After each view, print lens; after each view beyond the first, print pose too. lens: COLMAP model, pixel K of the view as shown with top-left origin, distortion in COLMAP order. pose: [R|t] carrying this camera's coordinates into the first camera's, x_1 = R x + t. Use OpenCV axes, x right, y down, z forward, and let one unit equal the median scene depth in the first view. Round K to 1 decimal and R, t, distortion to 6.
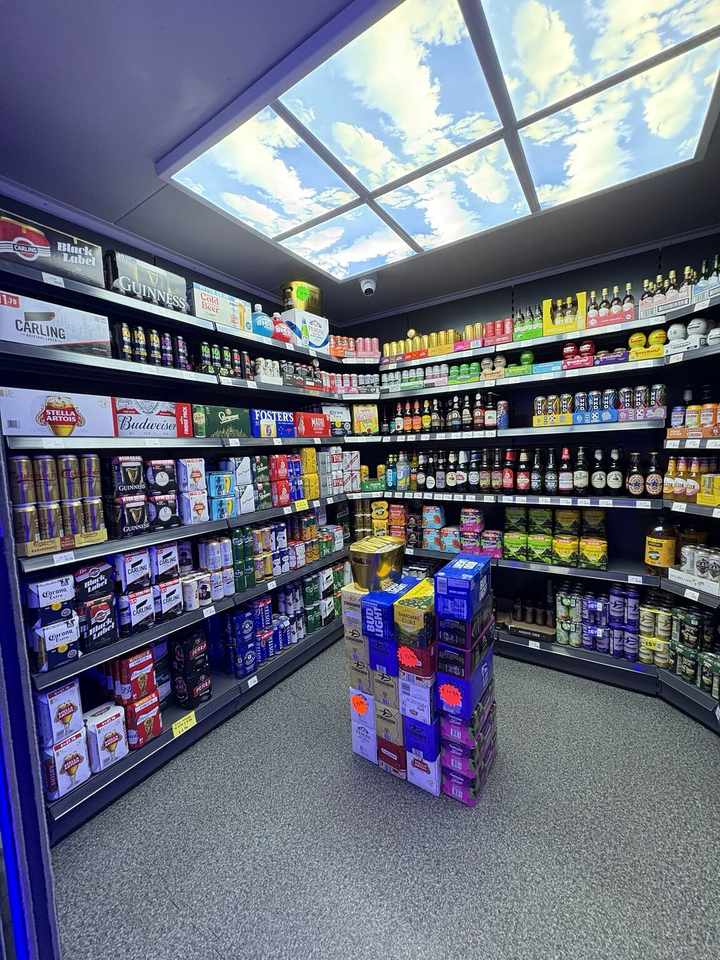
lens RADIAL K [[379.6, 0, 363.0], [0, 379.6, 480.4], [0, 0, 1]] dist [-0.000326, 0.000194]
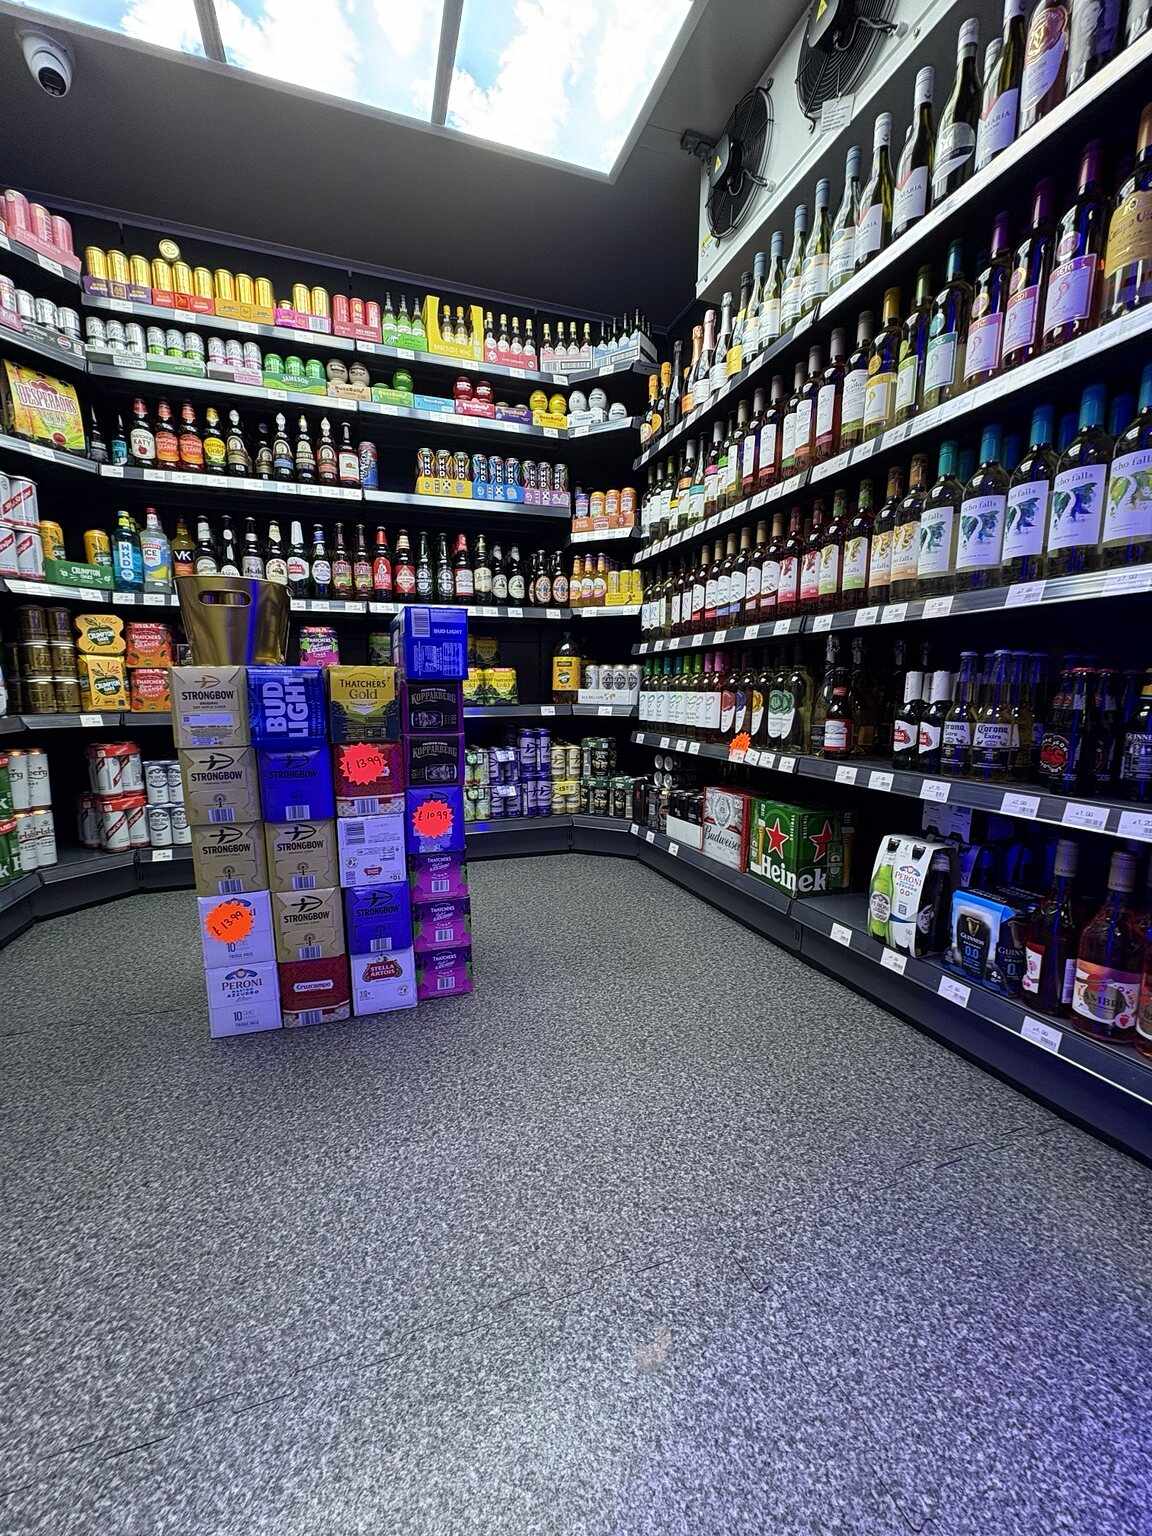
lens RADIAL K [[607.3, 0, 574.2], [0, 607.3, 767.9], [0, 0, 1]] dist [-0.000326, 0.000194]
pose [[0.607289, -0.070424, 0.791354, -0.261107], [0.047398, 0.997501, 0.052396, 0.301931], [-0.793066, 0.005689, 0.609109, 0.164781]]
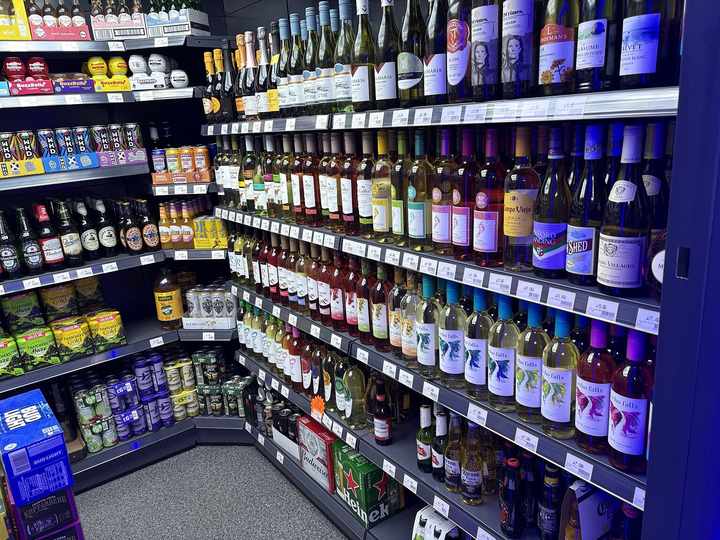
lens RADIAL K [[543.6, 0, 359.6], [0, 543.6, 272.7], [0, 0, 1]] dist [0.025454, -0.025761]
pose [[0.347218, -0.250572, 0.903688, -0.236369], [0.135853, 0.966917, 0.215906, -0.107684], [-0.927892, 0.047803, 0.369773, 0.058469]]
